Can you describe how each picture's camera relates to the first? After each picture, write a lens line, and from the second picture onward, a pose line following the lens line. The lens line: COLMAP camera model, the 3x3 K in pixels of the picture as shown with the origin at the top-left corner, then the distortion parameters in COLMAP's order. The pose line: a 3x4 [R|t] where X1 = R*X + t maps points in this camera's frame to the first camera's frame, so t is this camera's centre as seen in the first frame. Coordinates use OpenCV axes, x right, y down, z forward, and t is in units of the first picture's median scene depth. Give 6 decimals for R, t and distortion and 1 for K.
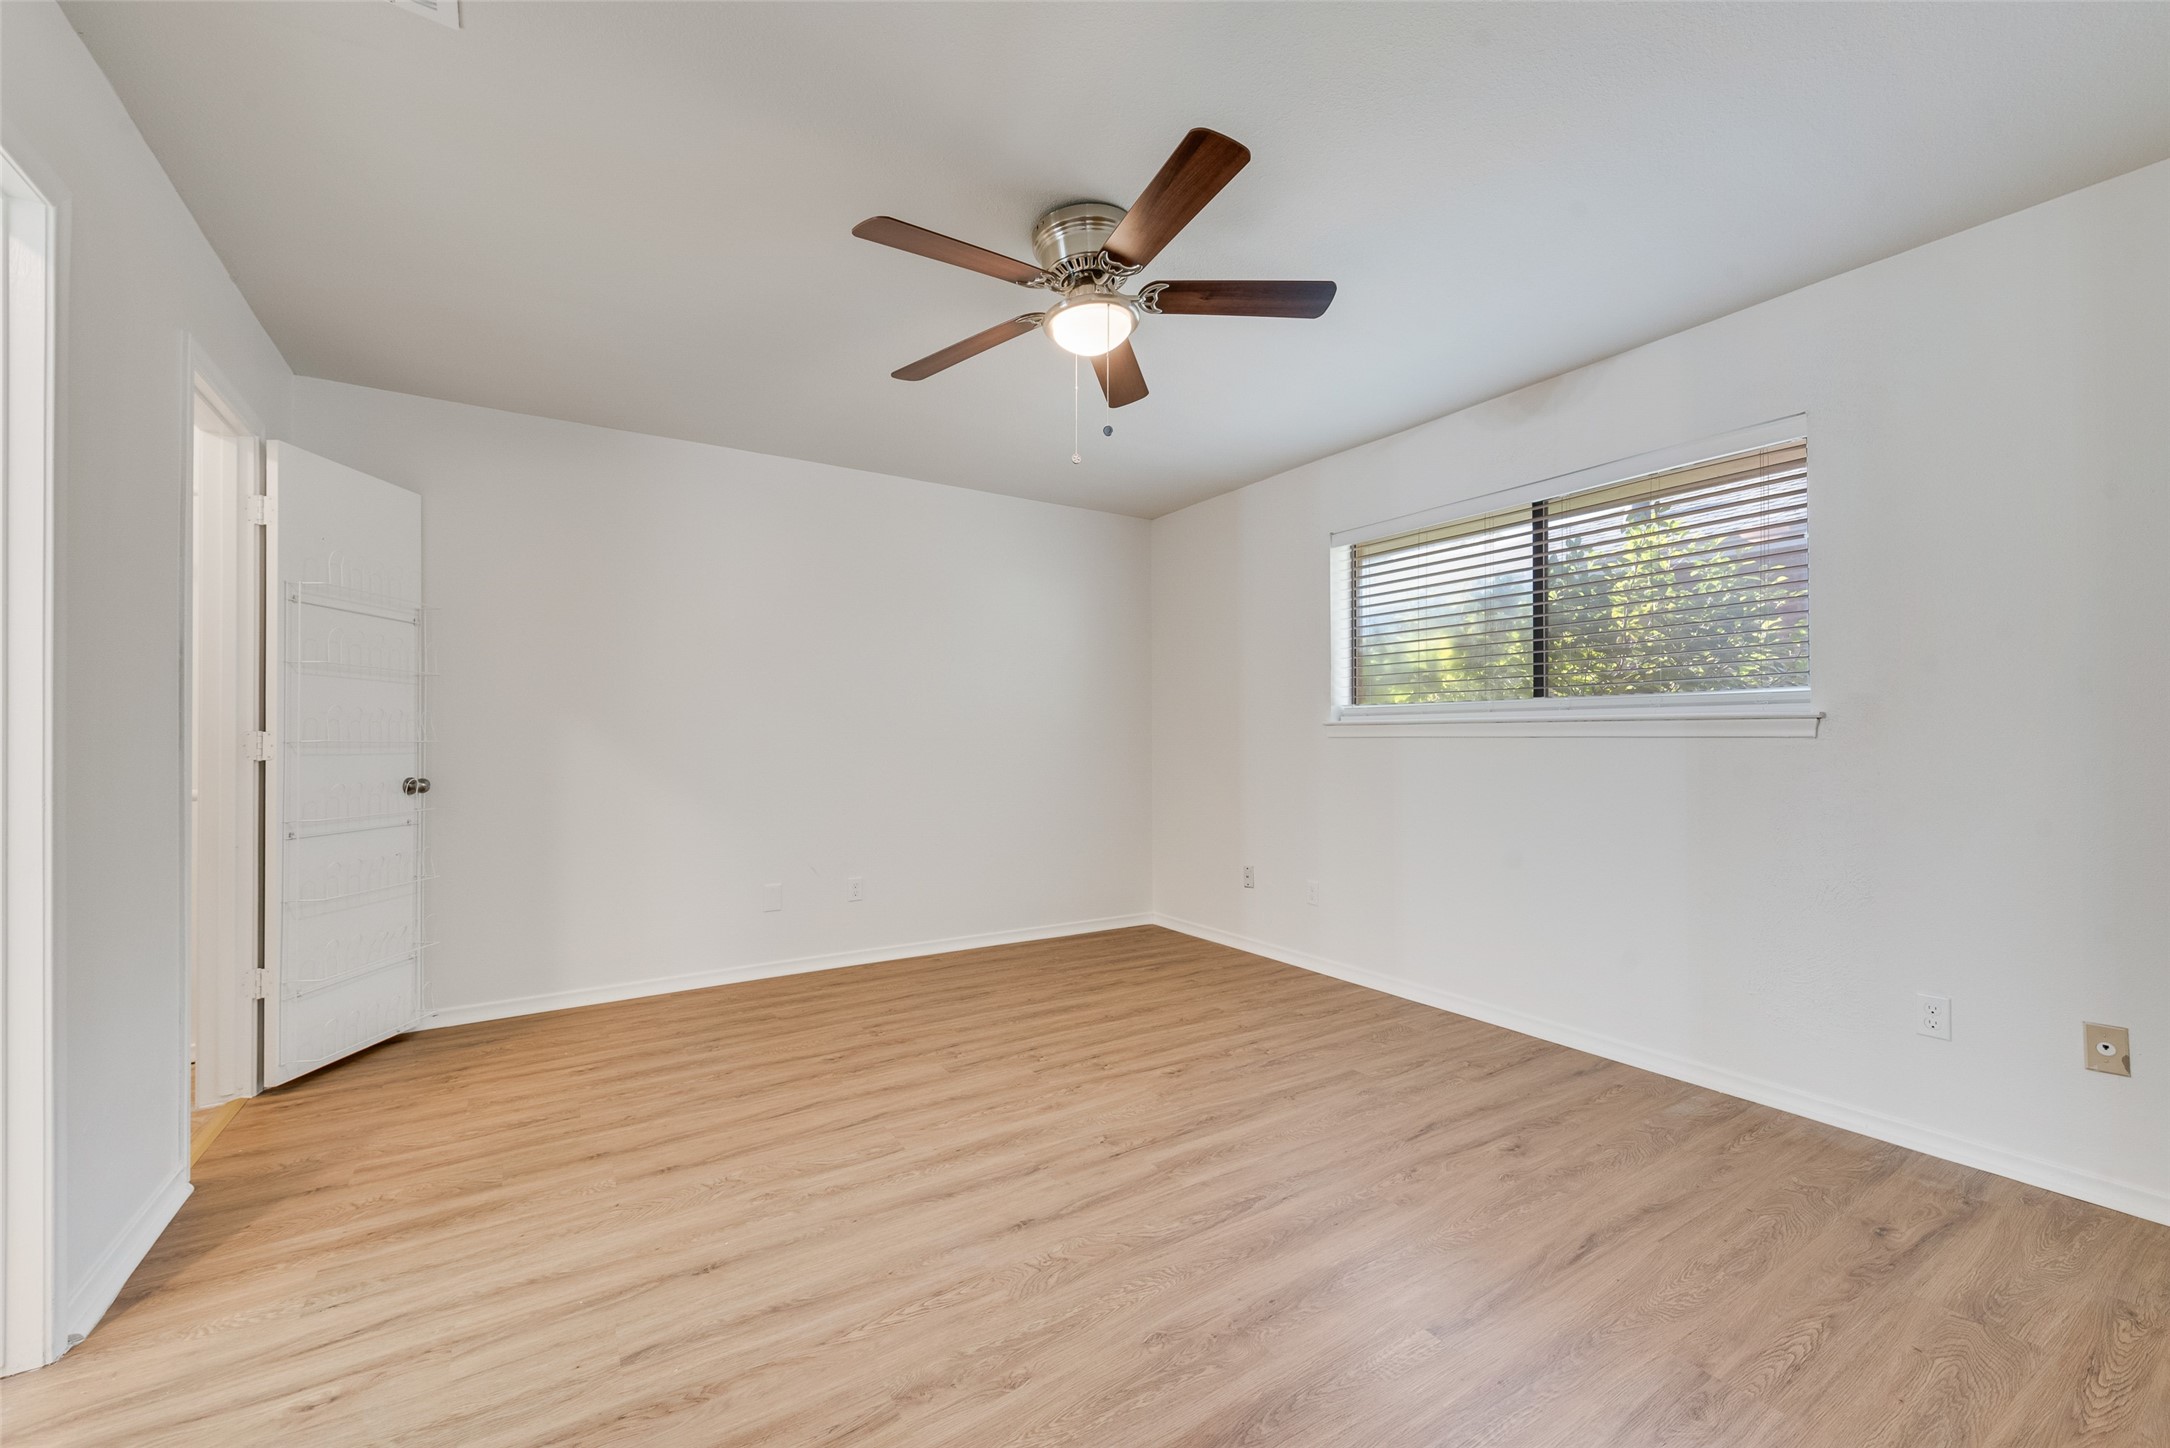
lens RADIAL K [[858.8, 0, 1082.4], [0, 858.8, 720.6], [0, 0, 1]] dist [0.016381, -0.006131]
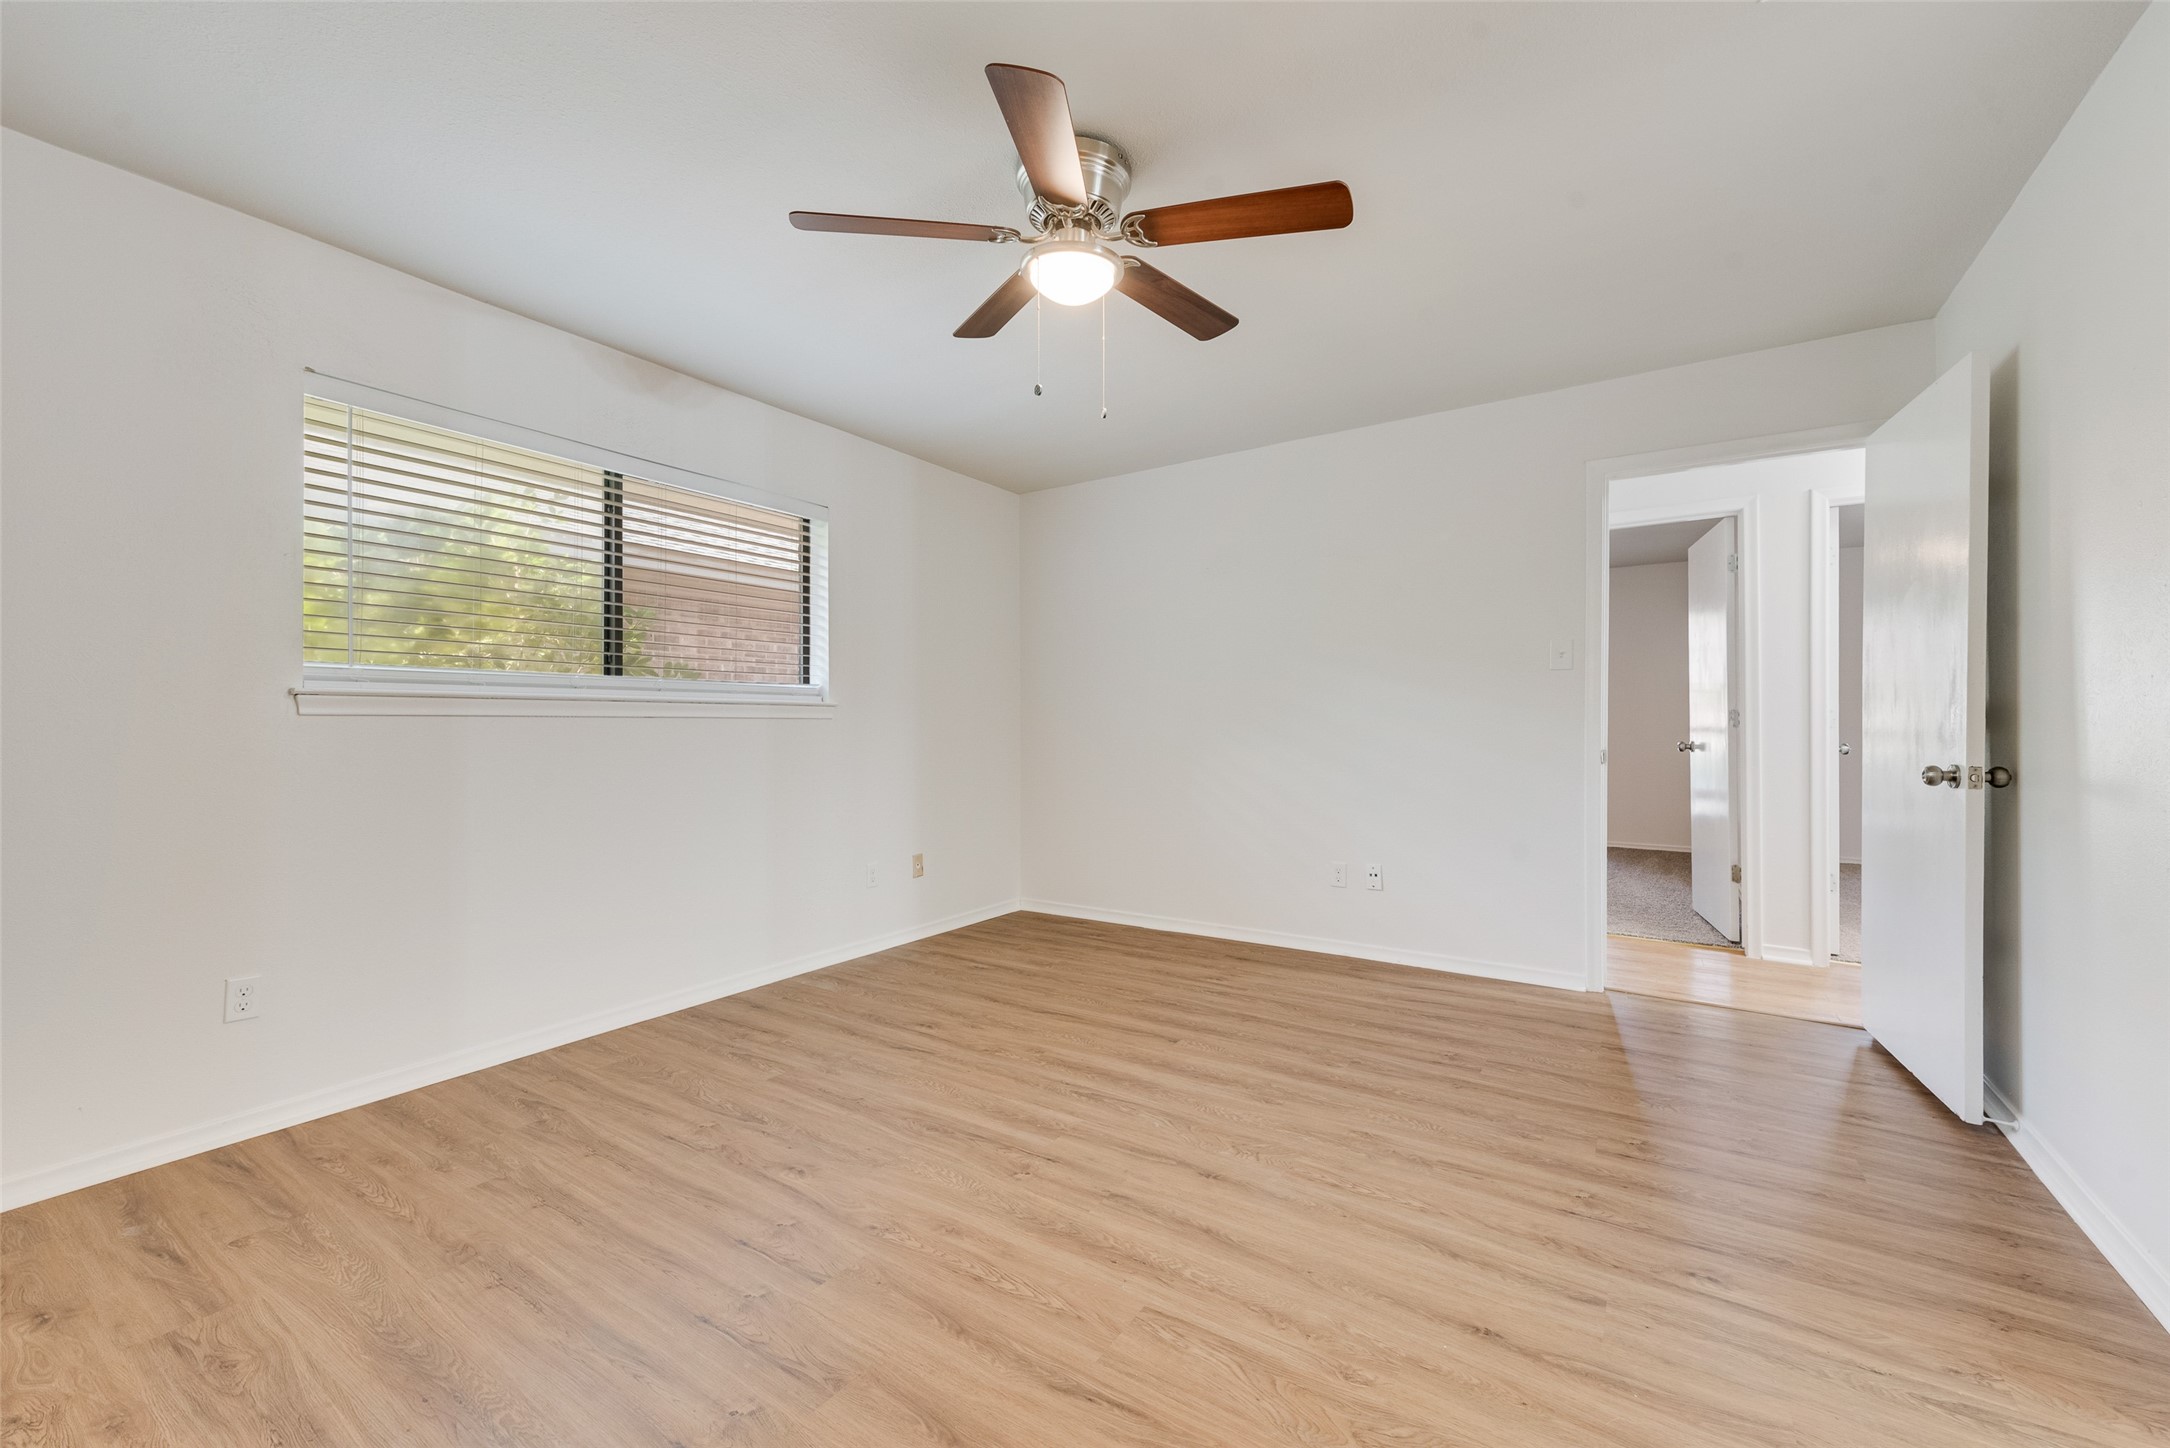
lens RADIAL K [[858.8, 0, 1082.4], [0, 858.8, 720.6], [0, 0, 1]] dist [0.016381, -0.006131]
pose [[-0.401141, 0.003467, 0.916010, -0.768292], [-0.017232, 0.999787, -0.011330, 0.034021], [-0.915854, -0.020330, -0.400996, 1.246682]]
